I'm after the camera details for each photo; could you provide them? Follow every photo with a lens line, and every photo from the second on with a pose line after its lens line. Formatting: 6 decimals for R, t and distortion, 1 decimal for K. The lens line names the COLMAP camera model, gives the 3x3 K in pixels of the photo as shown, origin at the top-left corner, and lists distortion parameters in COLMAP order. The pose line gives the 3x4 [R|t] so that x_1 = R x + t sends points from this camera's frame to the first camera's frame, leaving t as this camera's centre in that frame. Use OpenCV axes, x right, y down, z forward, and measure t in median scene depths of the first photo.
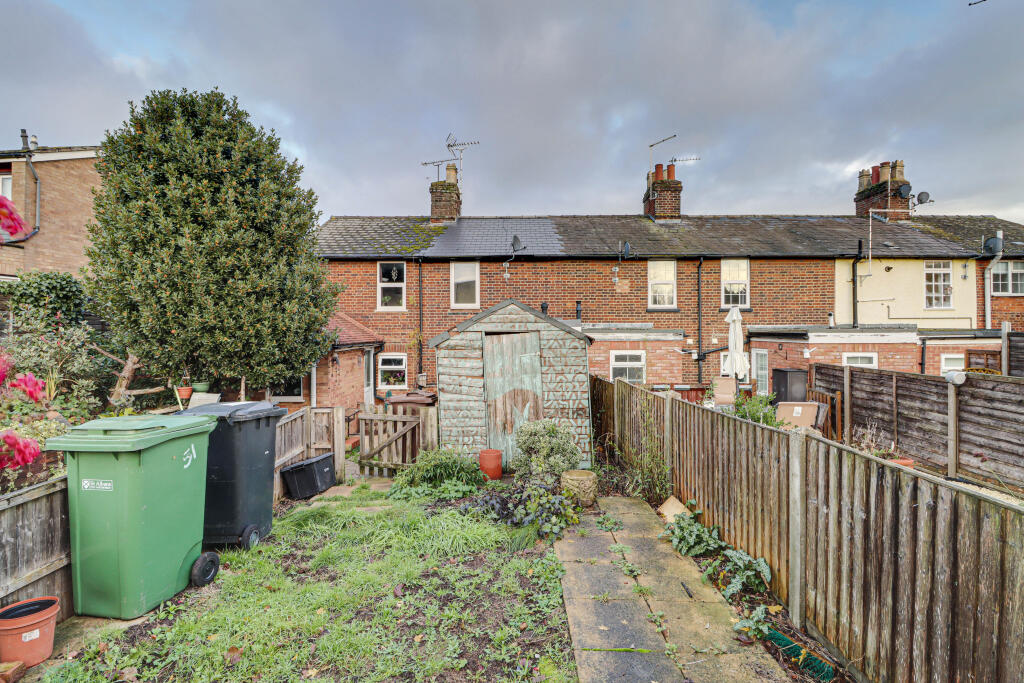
lens RADIAL K [[495.1, 0, 510.4], [0, 495.1, 332.4], [0, 0, 1]] dist [-0.002094, -0.000678]
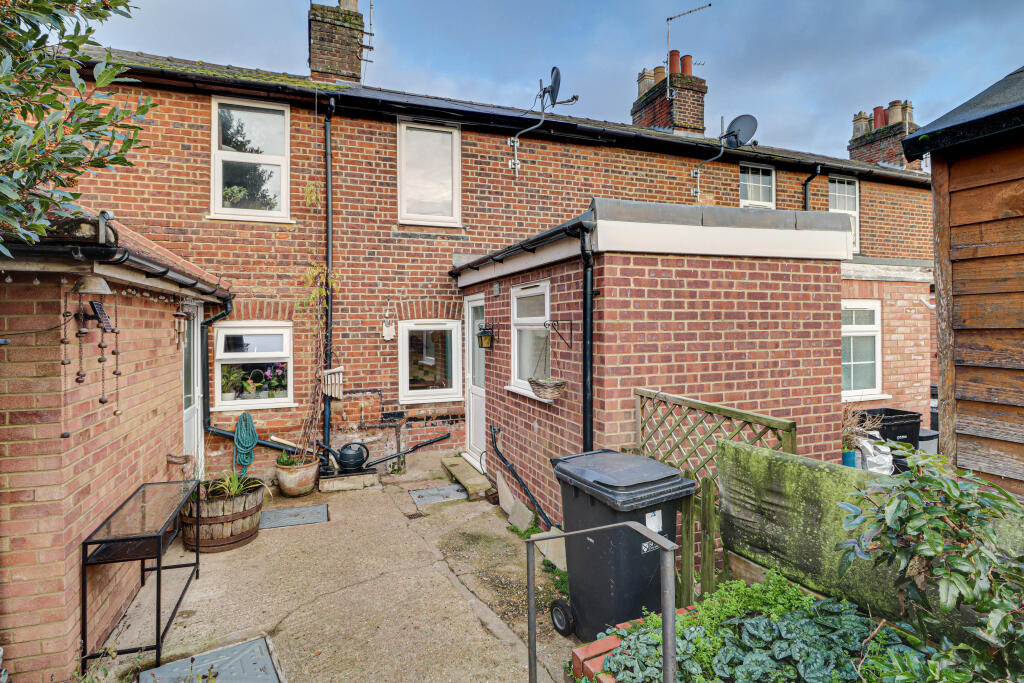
lens RADIAL K [[495.1, 0, 510.4], [0, 495.1, 332.4], [0, 0, 1]] dist [-0.002094, -0.000678]
pose [[0.925351, -0.006004, 0.379063, -0.197193], [0.004167, 0.999975, 0.005665, 0.049343], [-0.379087, -0.003662, 0.925354, 0.534655]]
